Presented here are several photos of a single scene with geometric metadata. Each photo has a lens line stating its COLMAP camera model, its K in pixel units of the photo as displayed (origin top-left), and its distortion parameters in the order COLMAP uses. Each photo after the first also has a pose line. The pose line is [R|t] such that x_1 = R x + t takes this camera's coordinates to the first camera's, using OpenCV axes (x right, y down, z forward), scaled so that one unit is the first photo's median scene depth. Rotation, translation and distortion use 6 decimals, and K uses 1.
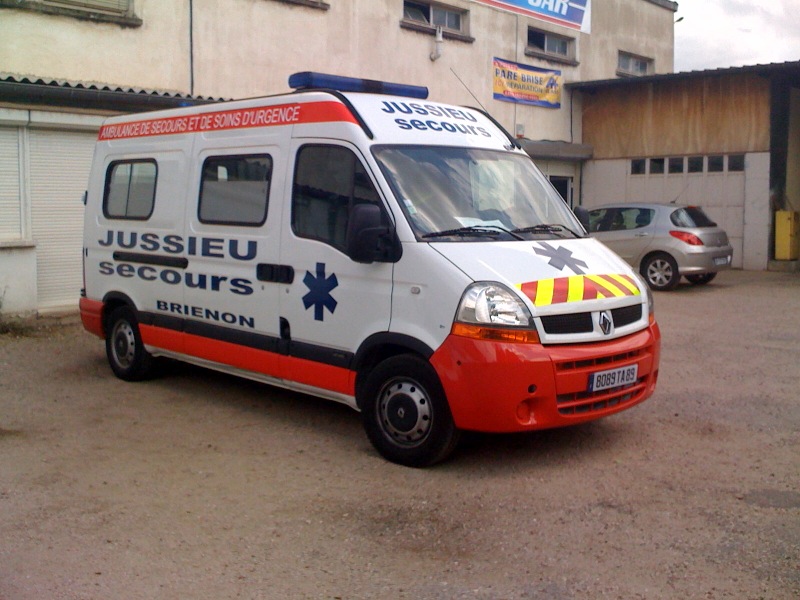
lens RADIAL K [[920.2, 0, 400.1], [0, 920.2, 299.9], [0, 0, 1]] dist [-0.022458, 0.000000]
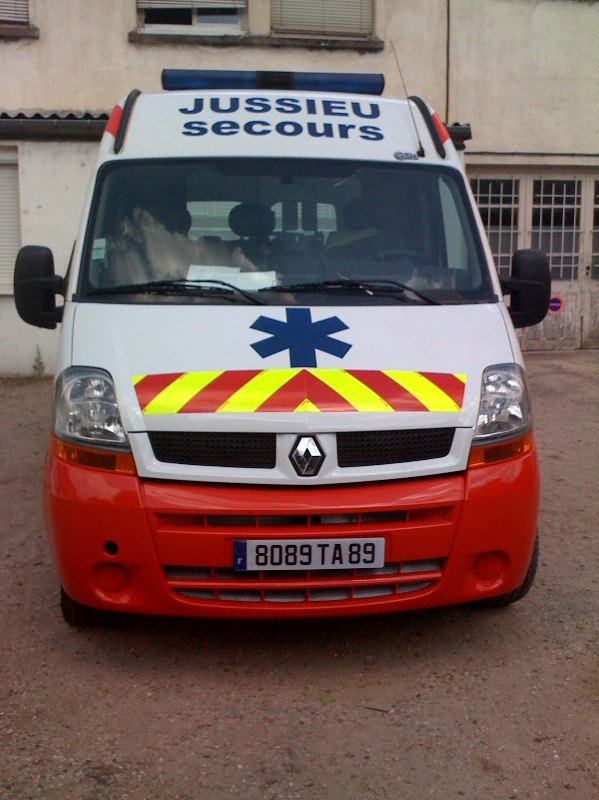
lens RADIAL K [[920.2, 0, 299.7], [0, 920.2, 398.9], [0, 0, 1]] dist [-0.022458, 0.000000]
pose [[0.785784, 0.101764, -0.610072, 0.546118], [-0.066953, 0.994571, 0.079663, -0.053245], [0.614867, -0.021752, 0.788331, 0.534203]]
